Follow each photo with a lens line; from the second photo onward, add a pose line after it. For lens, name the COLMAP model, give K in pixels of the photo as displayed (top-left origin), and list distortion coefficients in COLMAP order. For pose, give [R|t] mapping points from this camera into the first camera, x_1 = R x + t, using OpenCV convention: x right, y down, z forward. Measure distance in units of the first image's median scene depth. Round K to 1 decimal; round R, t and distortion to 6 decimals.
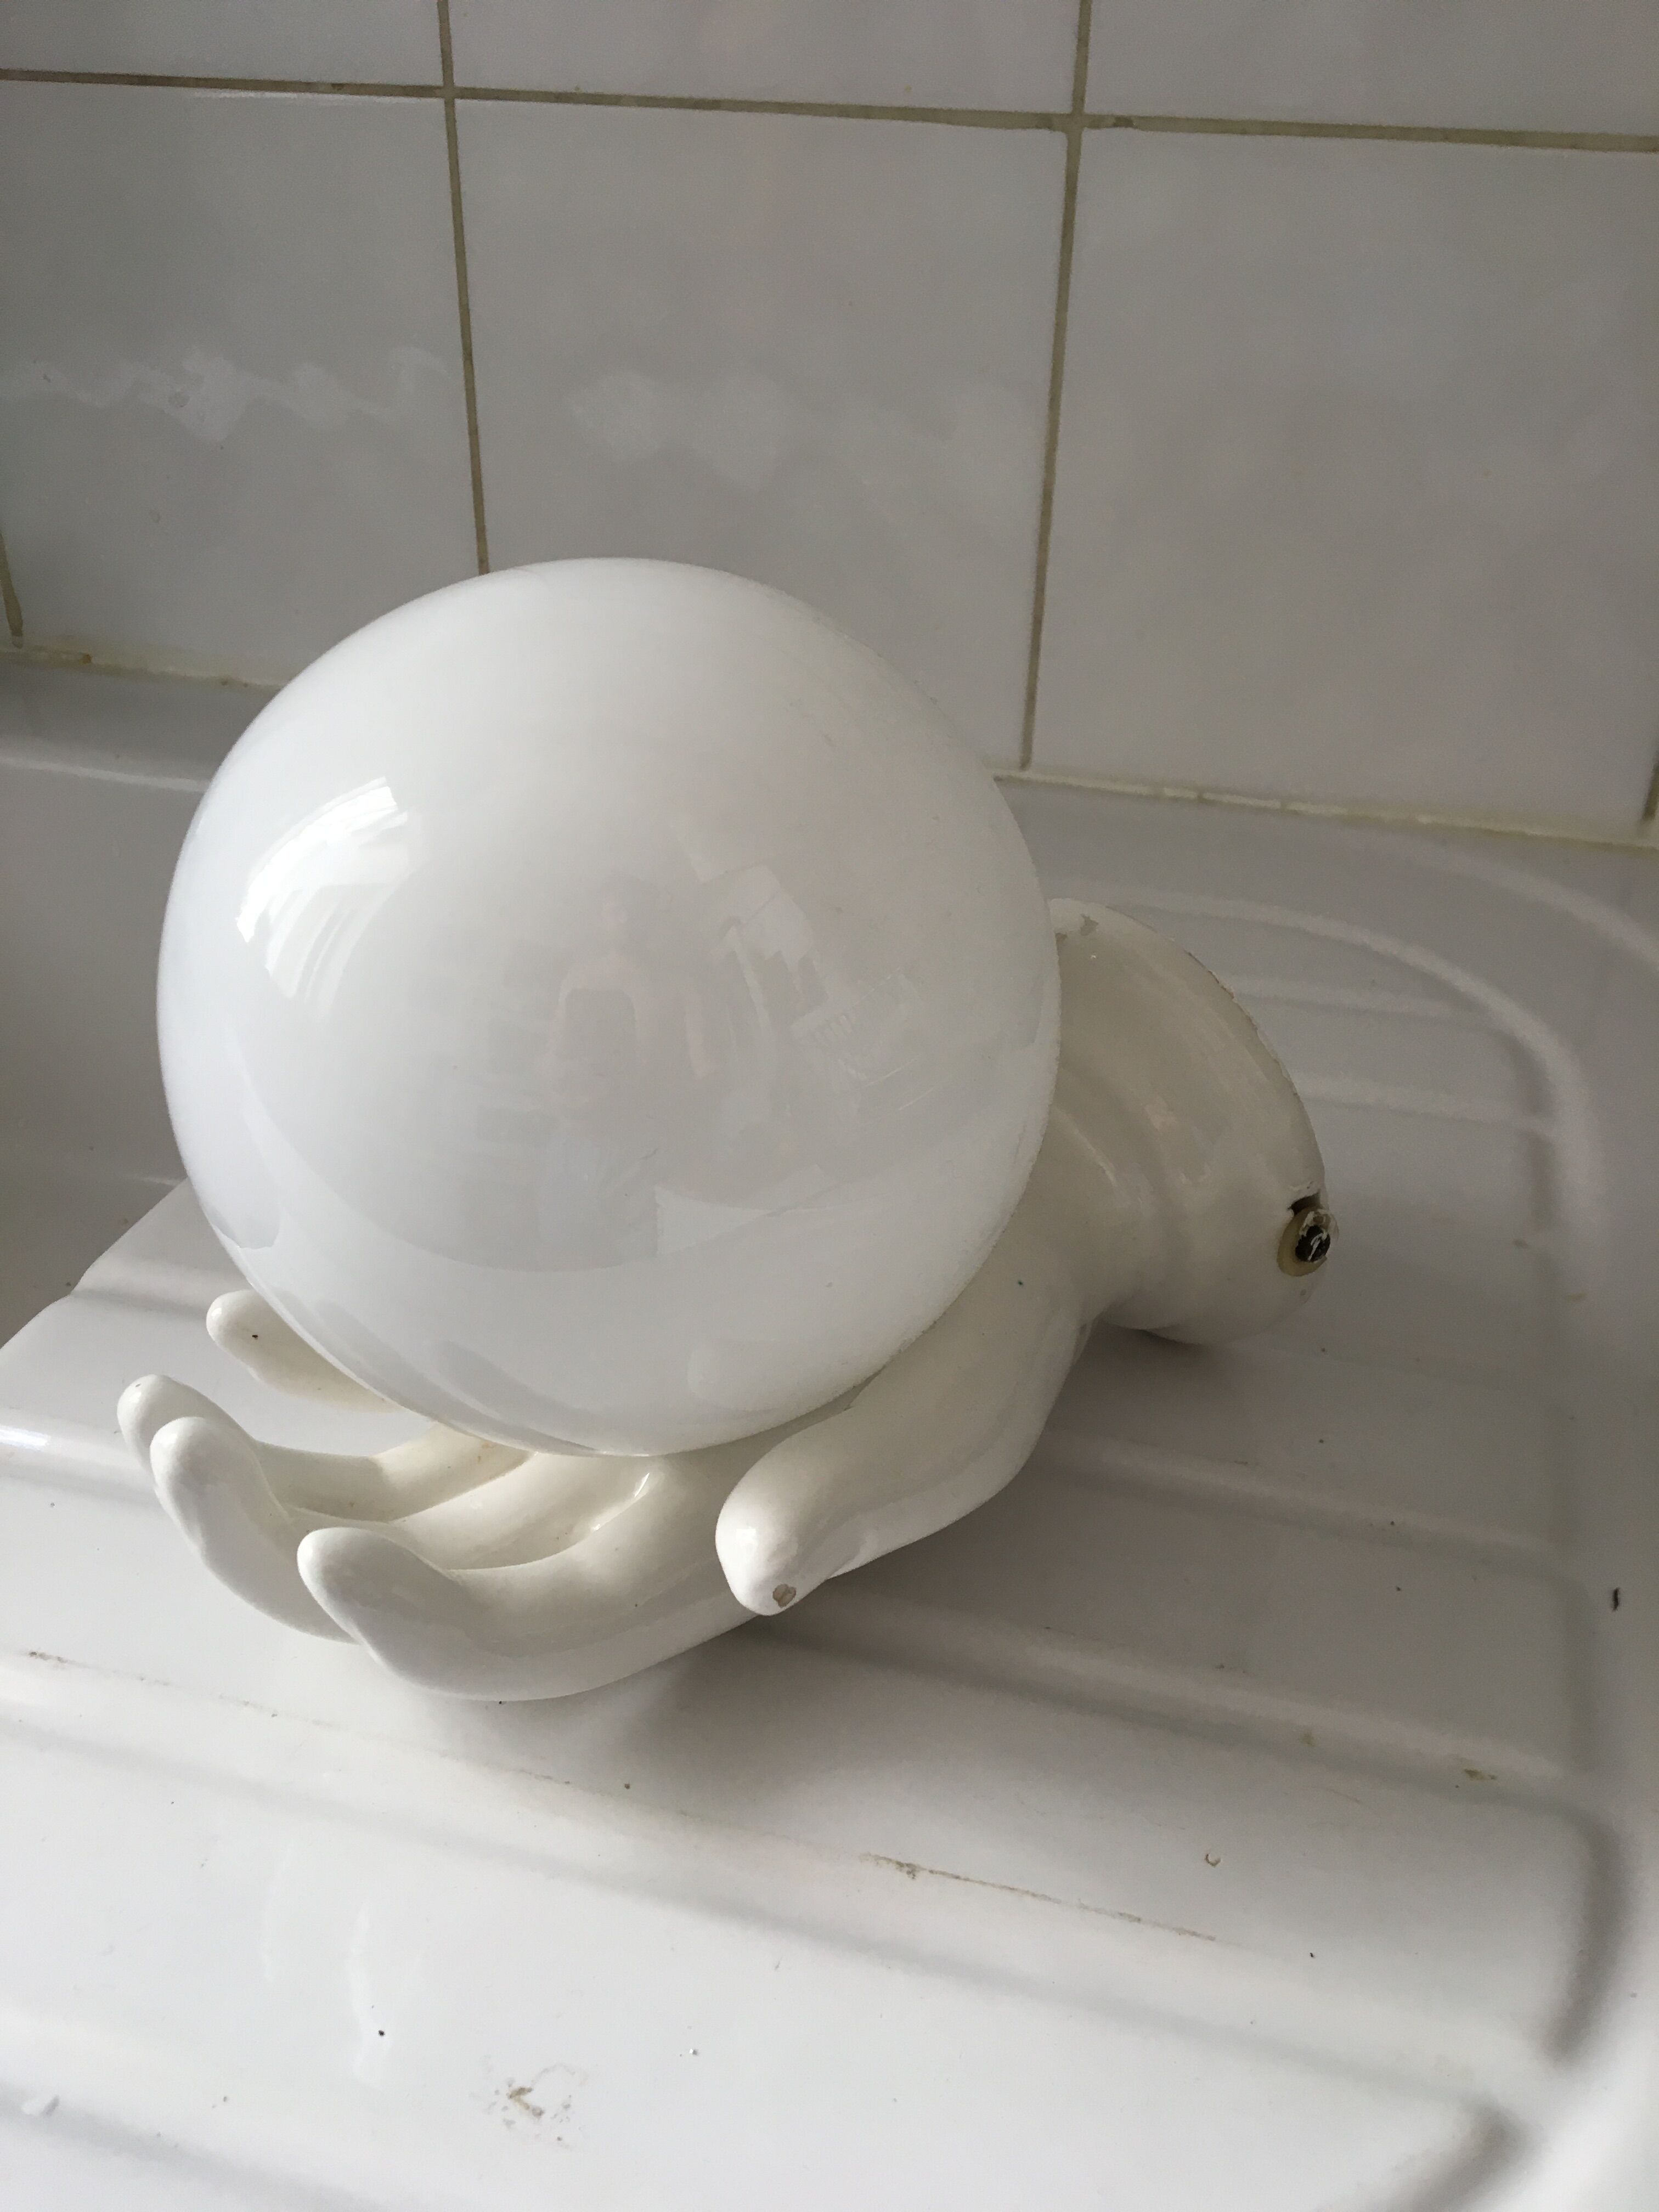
lens RADIAL K [[1870.3, 0, 819.5], [0, 1870.3, 1109.6], [0, 0, 1]] dist [0.076275, -0.120005]
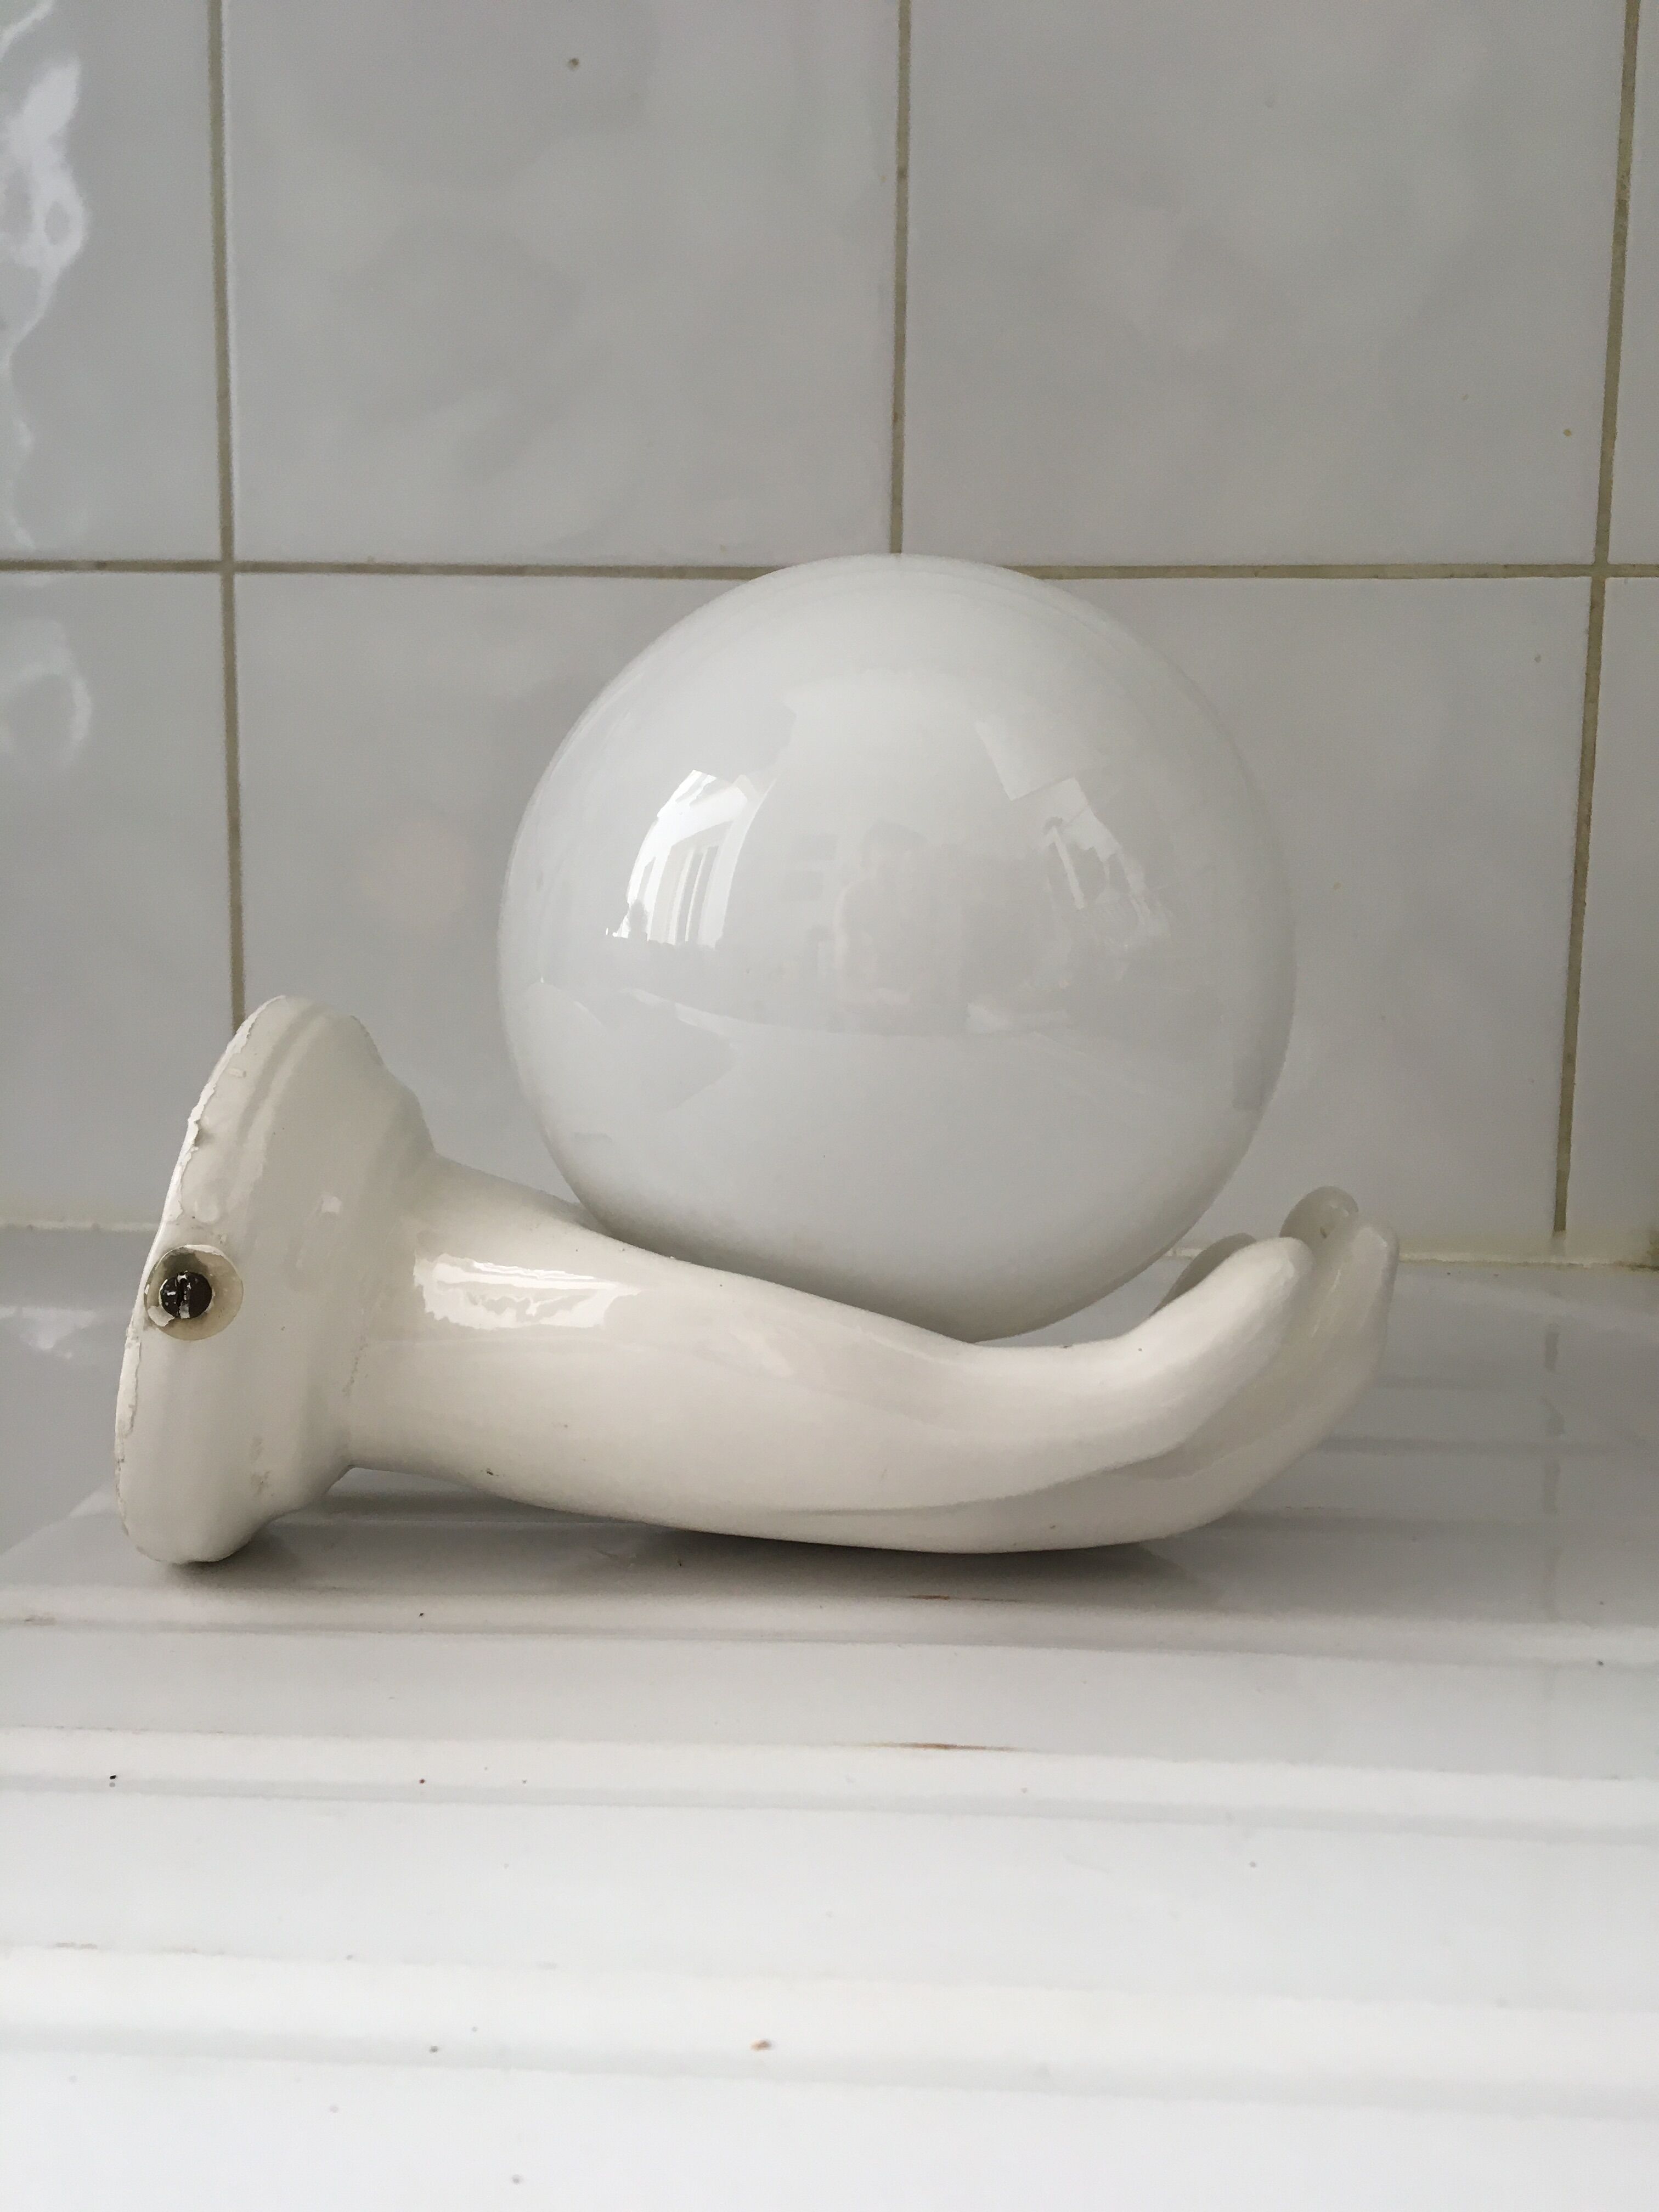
lens RADIAL K [[1978.8, 0, 857.2], [0, 1978.8, 1114.3], [0, 0, 1]] dist [0.061436, -0.095023]
pose [[0.978811, -0.031003, 0.202407, -0.173520], [0.109204, 0.915204, -0.387912, 0.242020], [-0.173217, 0.401796, 0.899197, 0.277381]]
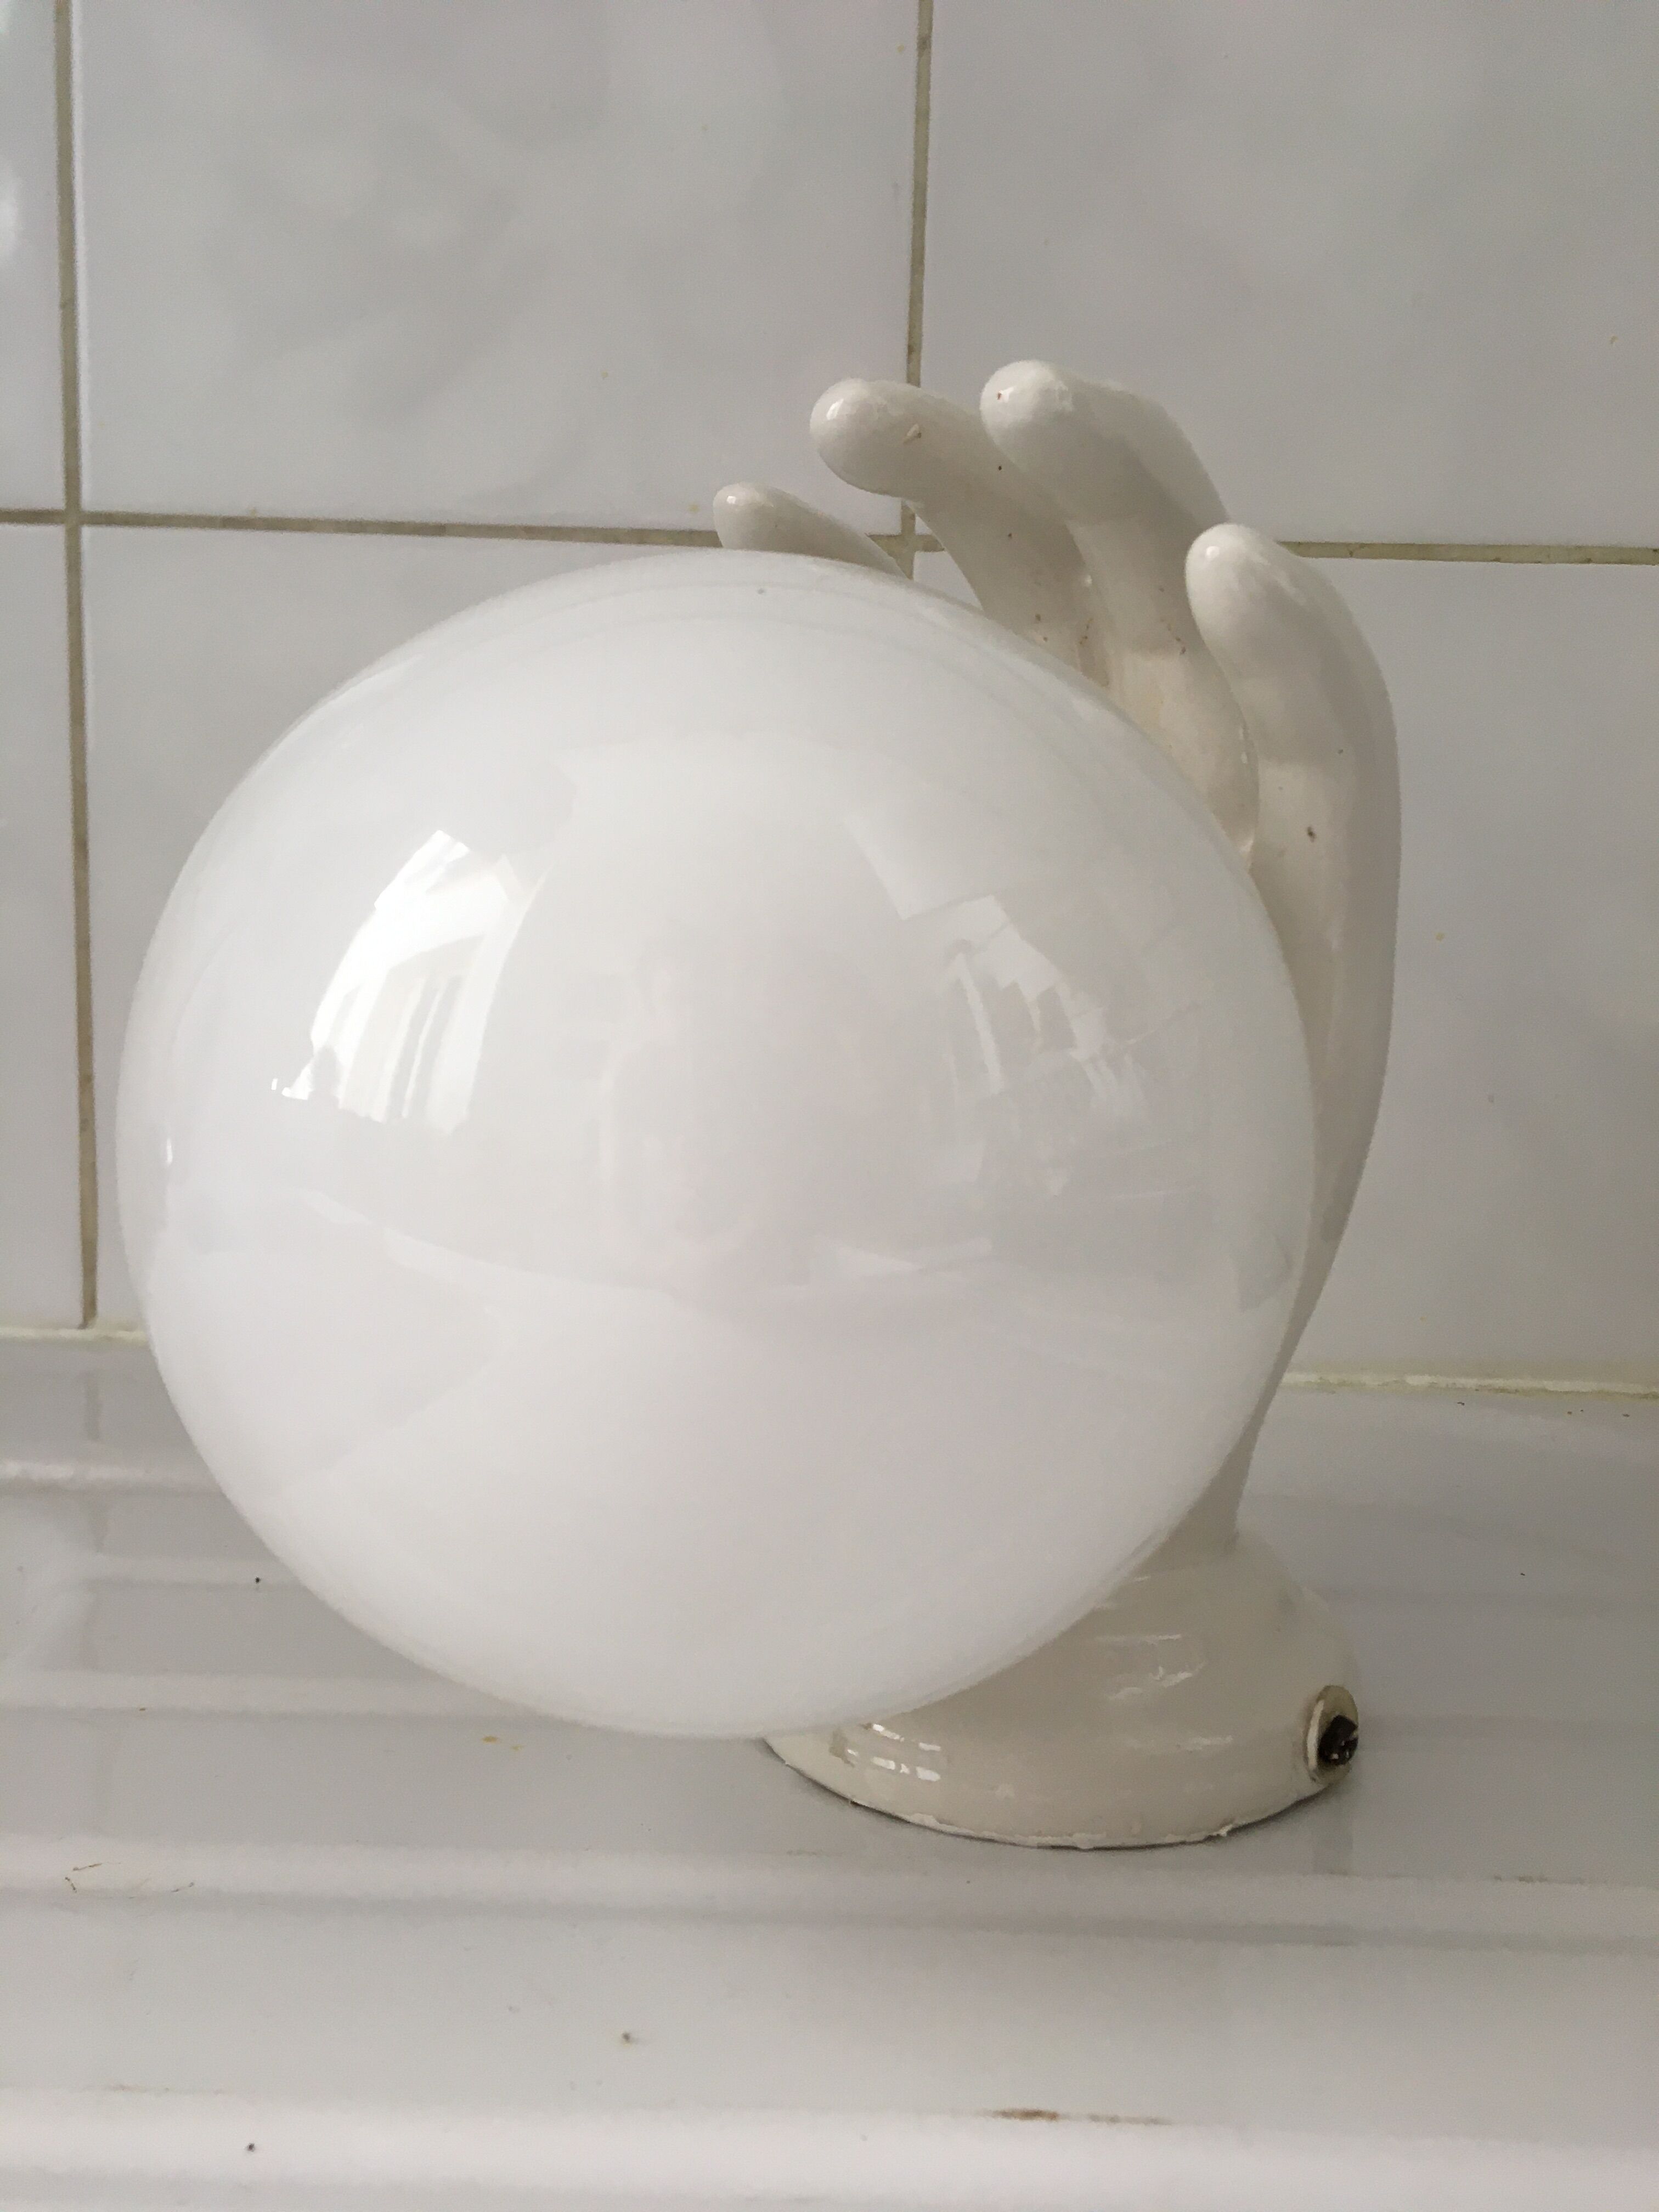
lens RADIAL K [[1870.3, 0, 820.3], [0, 1870.3, 1126.1], [0, 0, 1]] dist [0.076275, -0.120005]
pose [[0.970046, -0.023258, 0.241806, -0.166588], [0.115013, 0.920744, -0.372831, 0.011951], [-0.213970, 0.389474, 0.895838, 0.618558]]
